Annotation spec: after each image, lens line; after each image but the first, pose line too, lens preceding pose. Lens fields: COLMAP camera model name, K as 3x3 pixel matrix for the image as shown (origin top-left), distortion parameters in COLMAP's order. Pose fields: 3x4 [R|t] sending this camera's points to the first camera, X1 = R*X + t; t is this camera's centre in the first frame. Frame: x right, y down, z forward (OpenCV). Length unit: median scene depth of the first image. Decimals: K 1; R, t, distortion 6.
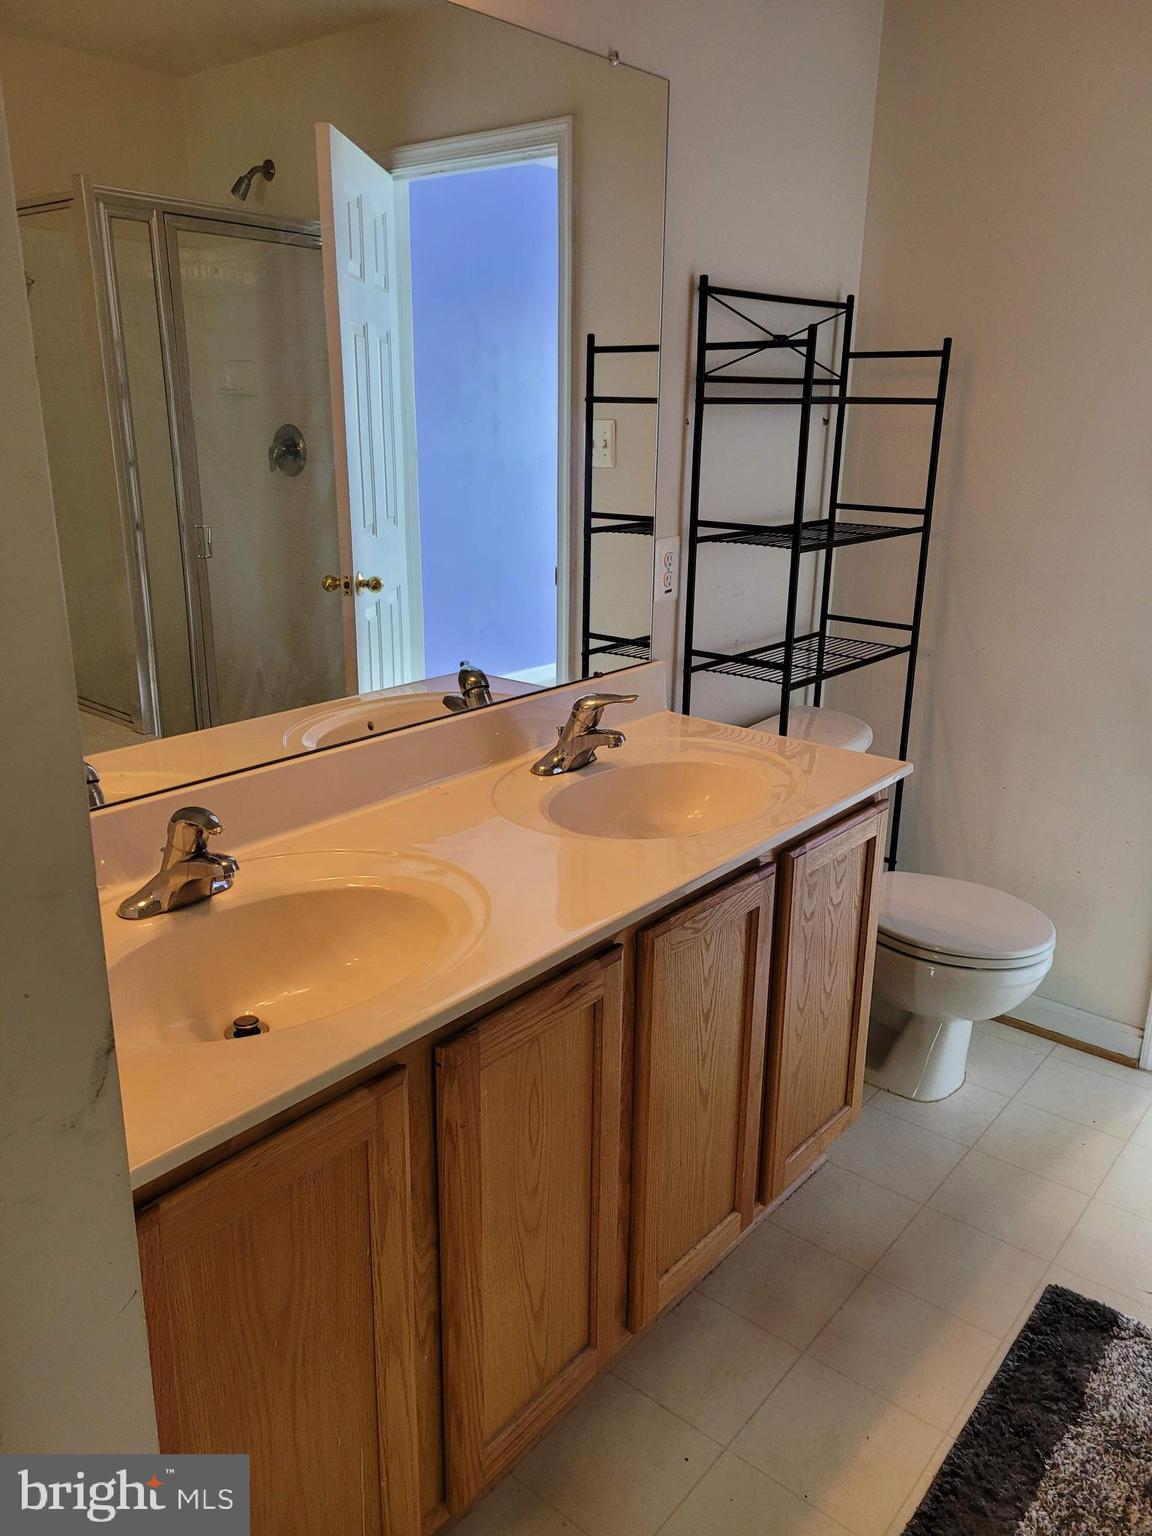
lens RADIAL K [[1144.0, 0, 577.0], [0, 1144.0, 767.1], [0, 0, 1]] dist [0.056228, -0.030877]
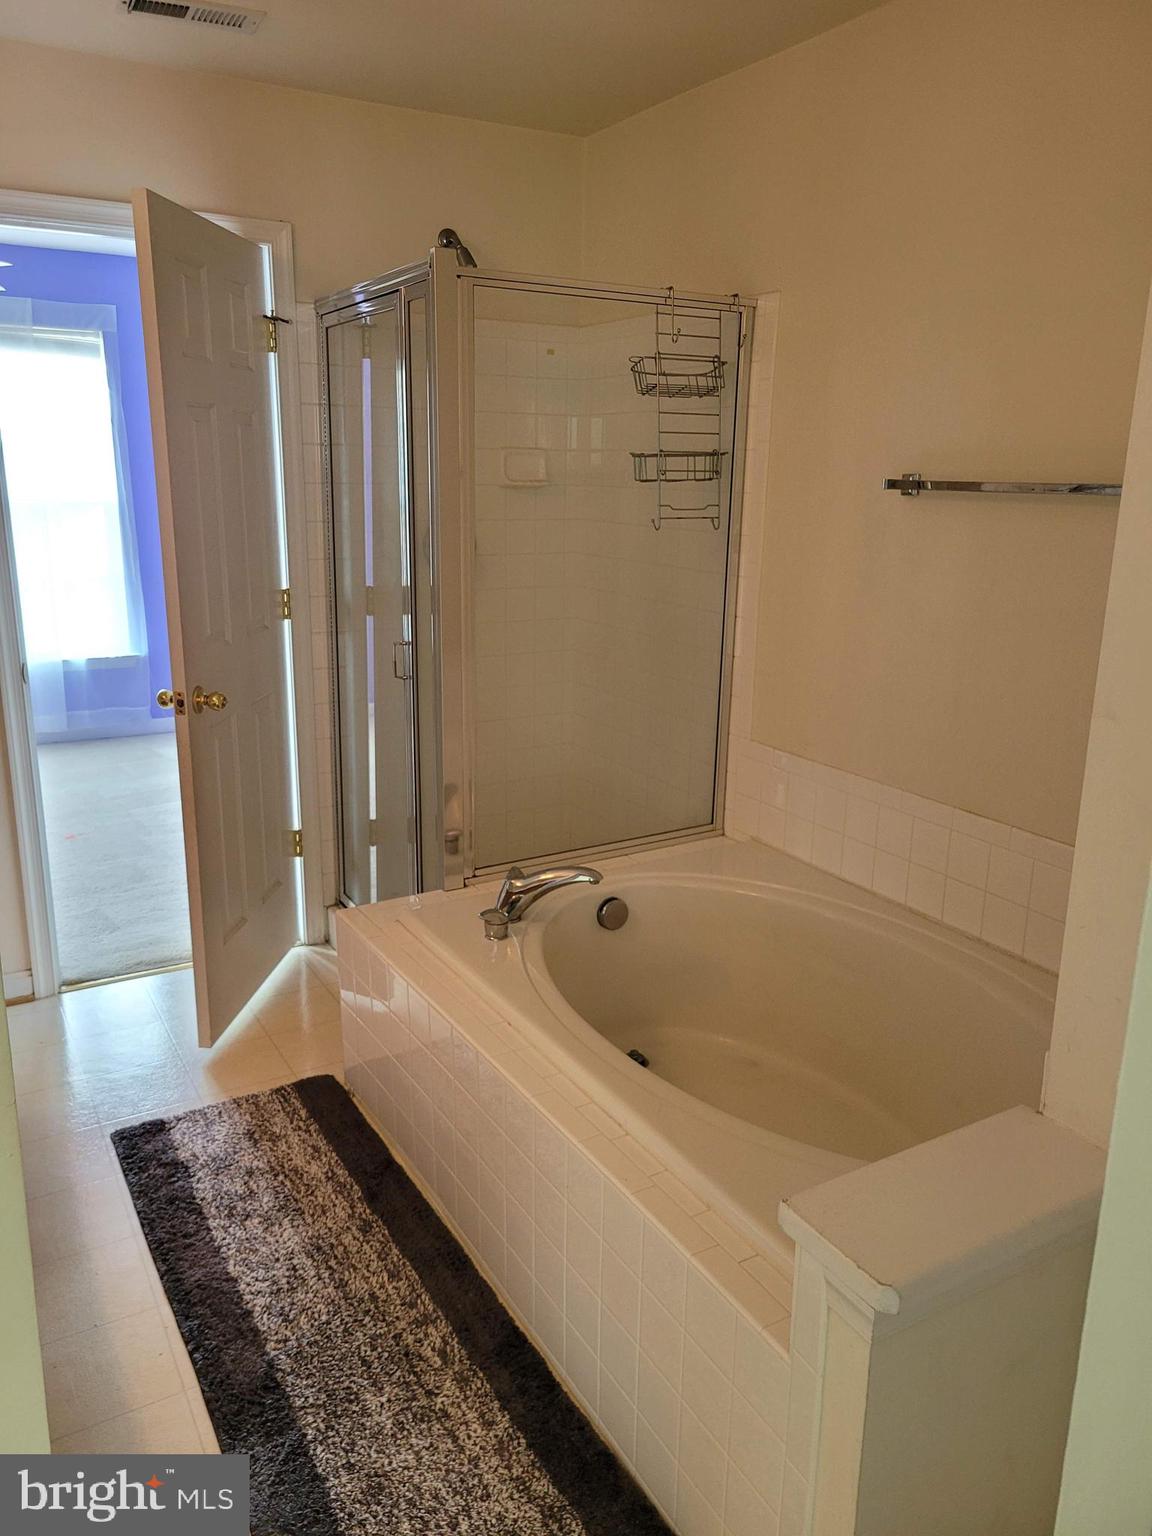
lens RADIAL K [[1144.0, 0, 577.7], [0, 1144.0, 760.7], [0, 0, 1]] dist [0.056228, -0.030877]
pose [[0.342849, -0.234951, 0.909534, -0.596448], [0.270848, 0.951824, 0.143780, -0.013227], [-0.899498, 0.197051, 0.389968, -0.105207]]
